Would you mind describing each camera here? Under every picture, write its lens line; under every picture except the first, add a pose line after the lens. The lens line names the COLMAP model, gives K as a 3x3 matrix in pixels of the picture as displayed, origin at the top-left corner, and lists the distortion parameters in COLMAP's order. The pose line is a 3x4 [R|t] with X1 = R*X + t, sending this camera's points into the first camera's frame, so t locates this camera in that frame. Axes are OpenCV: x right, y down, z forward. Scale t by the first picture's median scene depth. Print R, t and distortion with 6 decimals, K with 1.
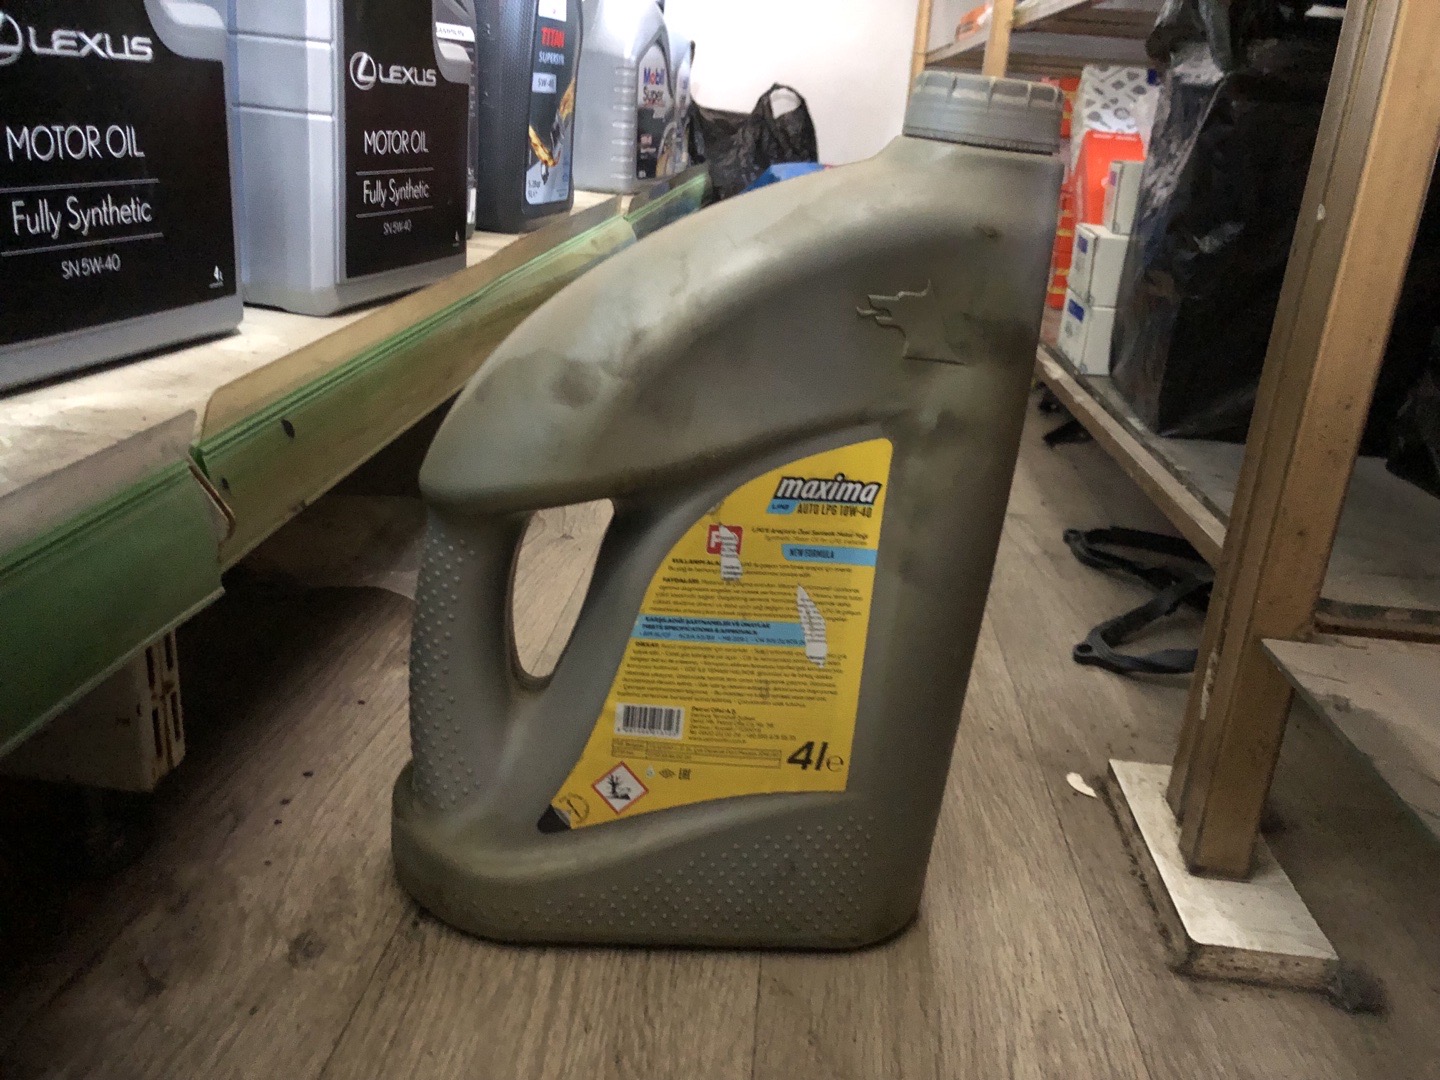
lens RADIAL K [[1204.1, 0, 739.3], [0, 1204.1, 525.2], [0, 0, 1]] dist [0.007863, 0.006644]
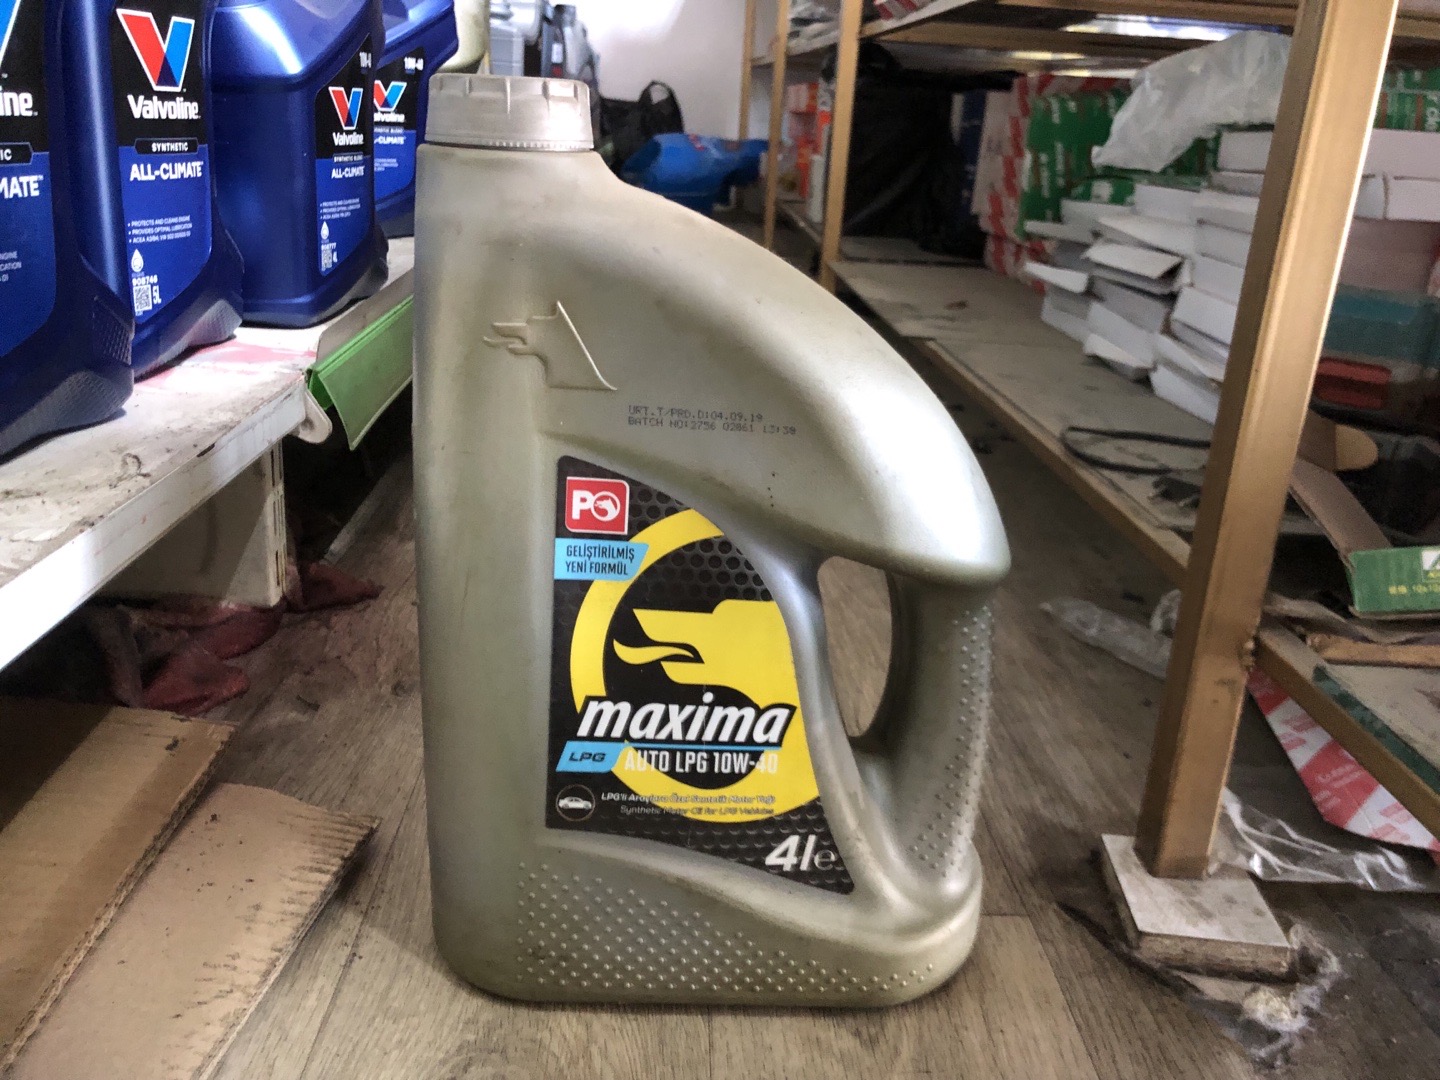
lens RADIAL K [[1201.9, 0, 715.4], [0, 1201.9, 532.7], [0, 0, 1]] dist [-0.001449, 0.010428]
pose [[0.995669, -0.047573, 0.079870, -0.048763], [0.045805, 0.998666, 0.023827, 0.200512], [-0.080897, -0.020066, 0.996520, -0.626234]]
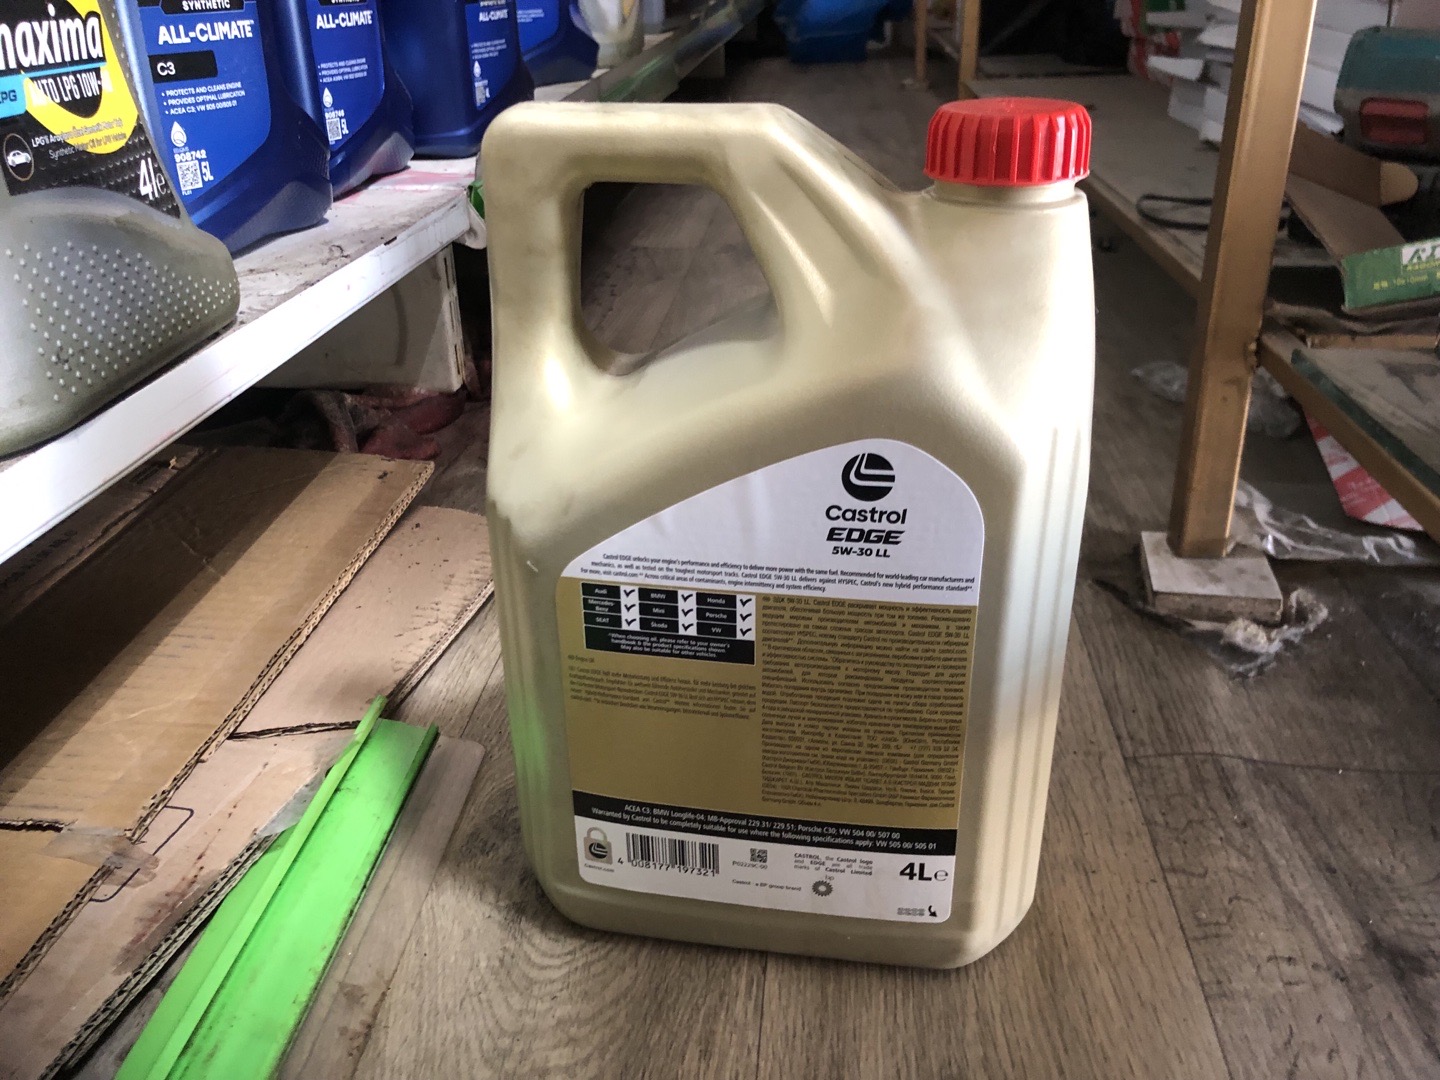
lens RADIAL K [[1196.5, 0, 712.7], [0, 1196.5, 544.0], [0, 0, 1]] dist [-0.004959, 0.014146]
pose [[0.993144, -0.082947, -0.082373, -0.028556], [0.093244, 0.987087, 0.130250, 0.232825], [0.070506, -0.137038, 0.988053, -0.688667]]
